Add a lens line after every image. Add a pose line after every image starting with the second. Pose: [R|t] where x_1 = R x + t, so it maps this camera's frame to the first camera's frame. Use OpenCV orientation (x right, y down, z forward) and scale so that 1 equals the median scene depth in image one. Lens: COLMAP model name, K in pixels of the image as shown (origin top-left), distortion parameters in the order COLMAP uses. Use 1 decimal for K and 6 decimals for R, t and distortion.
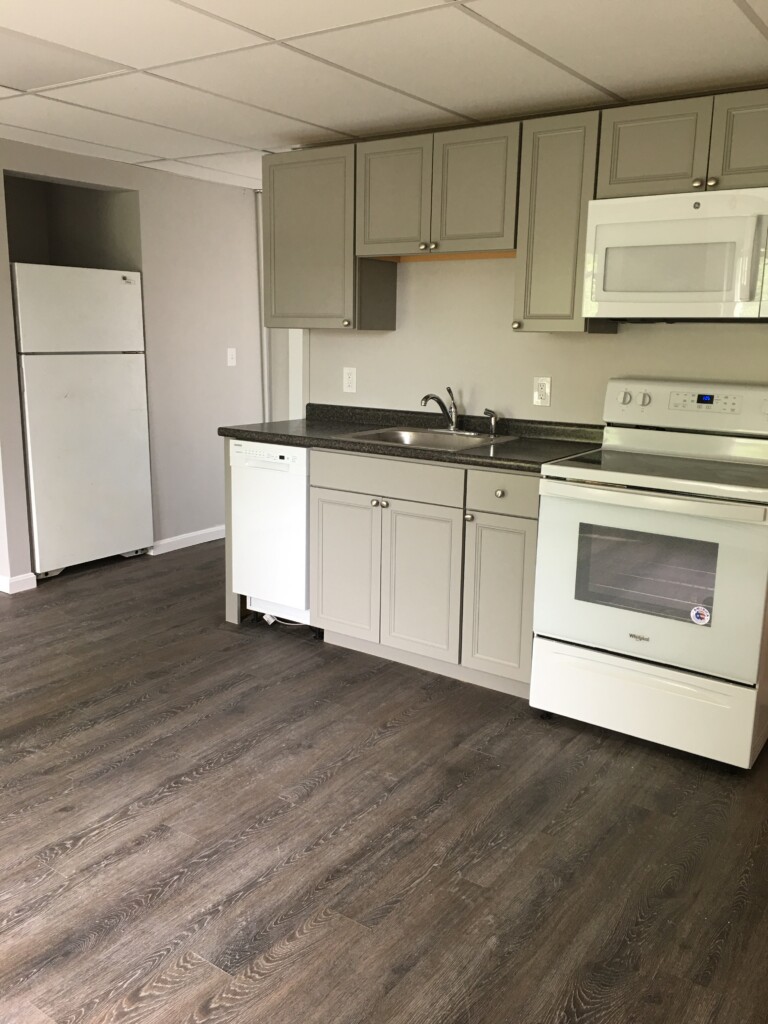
lens RADIAL K [[872.9, 0, 389.0], [0, 872.9, 509.6], [0, 0, 1]] dist [0.076855, -0.087474]
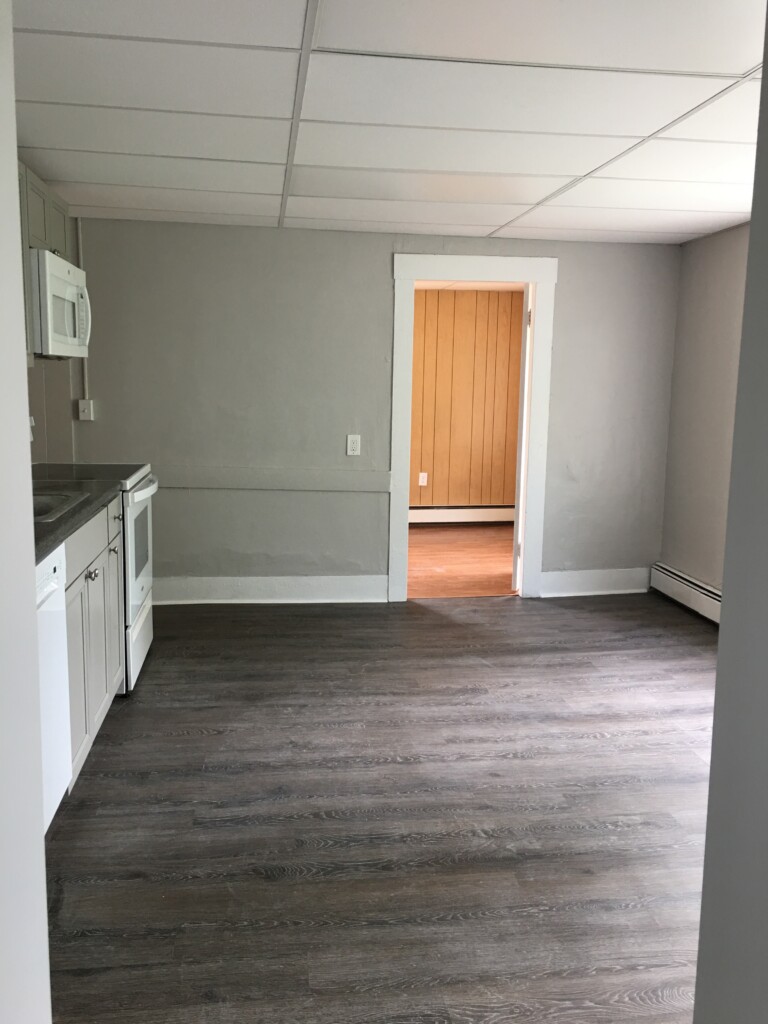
lens RADIAL K [[872.9, 0, 389.0], [0, 872.9, 509.6], [0, 0, 1]] dist [0.076855, -0.087474]
pose [[-0.686575, -0.139320, 0.713586, -0.952743], [0.117332, 0.947373, 0.297855, -0.338389], [-0.717530, 0.288226, -0.634095, 1.565259]]
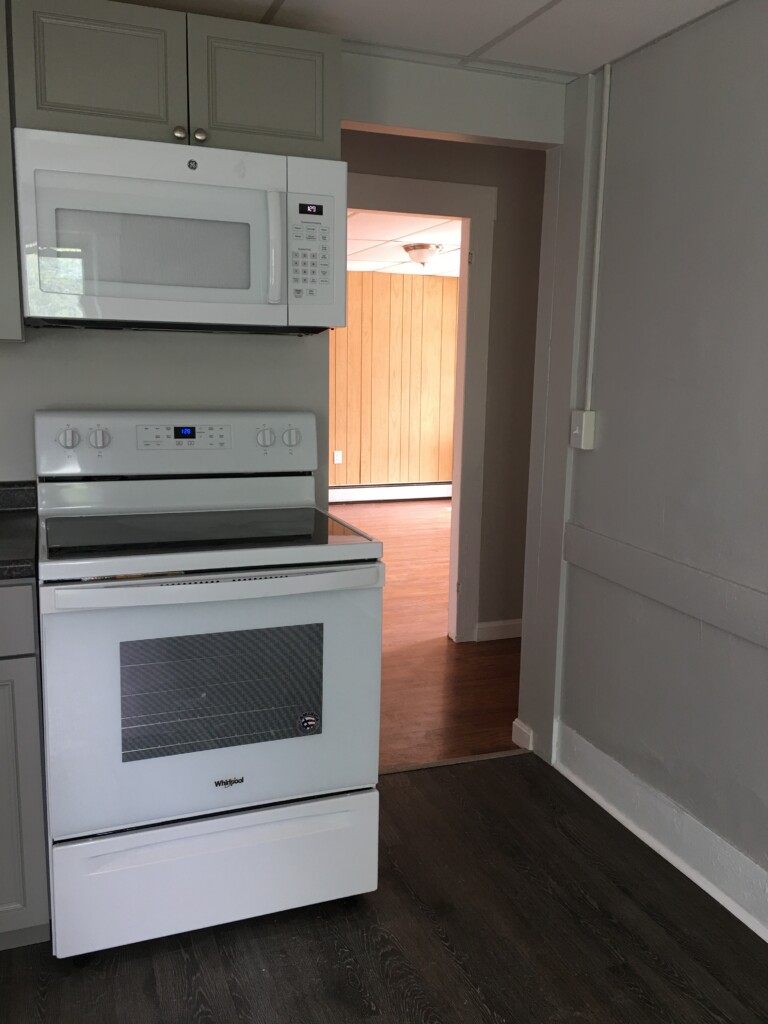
lens RADIAL K [[872.9, 0, 389.0], [0, 872.9, 509.6], [0, 0, 1]] dist [0.076855, -0.087474]
pose [[0.554003, -0.148580, 0.819149, -0.181646], [0.157801, 0.984849, 0.071912, -0.095810], [-0.817423, 0.089423, 0.569055, 0.483725]]
